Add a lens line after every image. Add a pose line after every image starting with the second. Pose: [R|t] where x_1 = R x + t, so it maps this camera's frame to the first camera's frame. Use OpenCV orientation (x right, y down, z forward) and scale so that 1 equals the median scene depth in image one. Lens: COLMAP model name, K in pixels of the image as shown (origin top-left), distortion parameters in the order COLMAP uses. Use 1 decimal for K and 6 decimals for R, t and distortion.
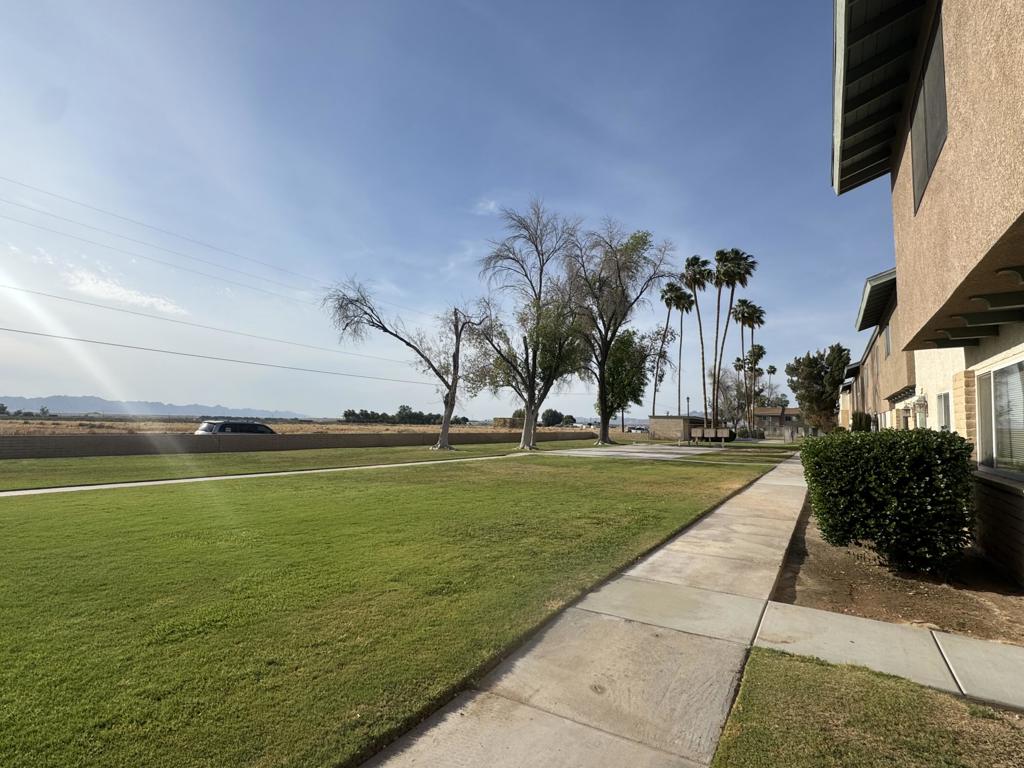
lens RADIAL K [[508.5, 0, 508.6], [0, 508.5, 382.2], [0, 0, 1]] dist [0.003293, 0.000434]
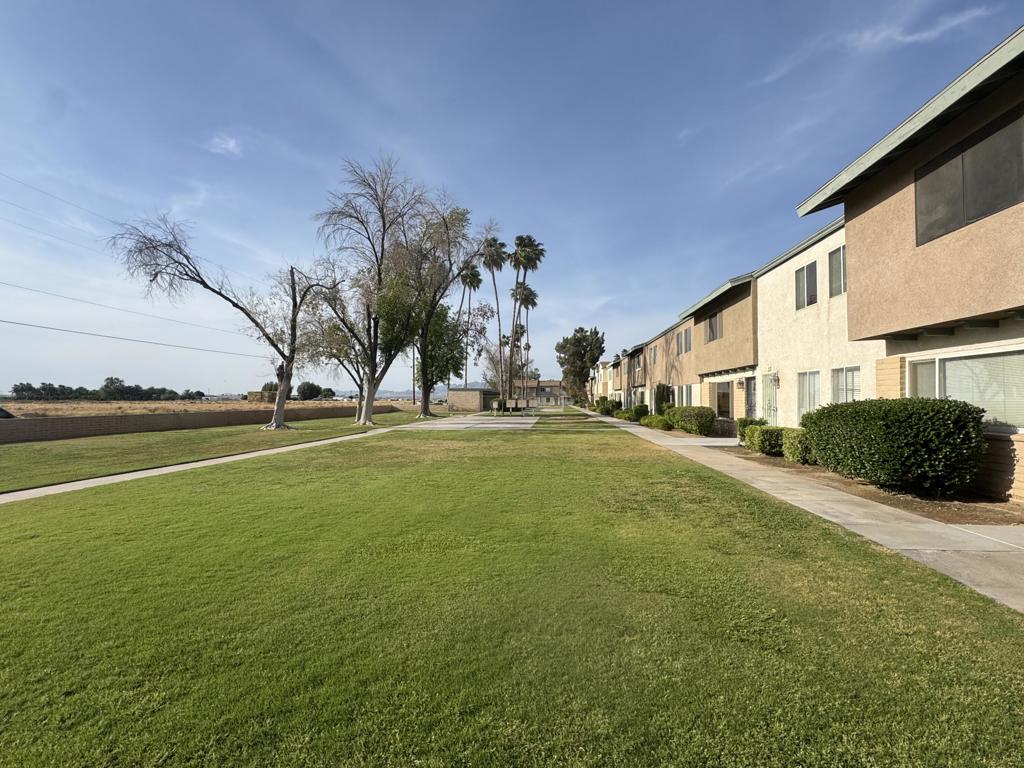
lens RADIAL K [[508.5, 0, 507.2], [0, 508.5, 387.7], [0, 0, 1]] dist [0.003293, 0.000434]
pose [[0.892557, -0.007091, 0.450879, -0.111987], [-0.022196, 0.997973, 0.059634, 0.000408], [-0.450389, -0.063235, 0.890591, 0.032128]]
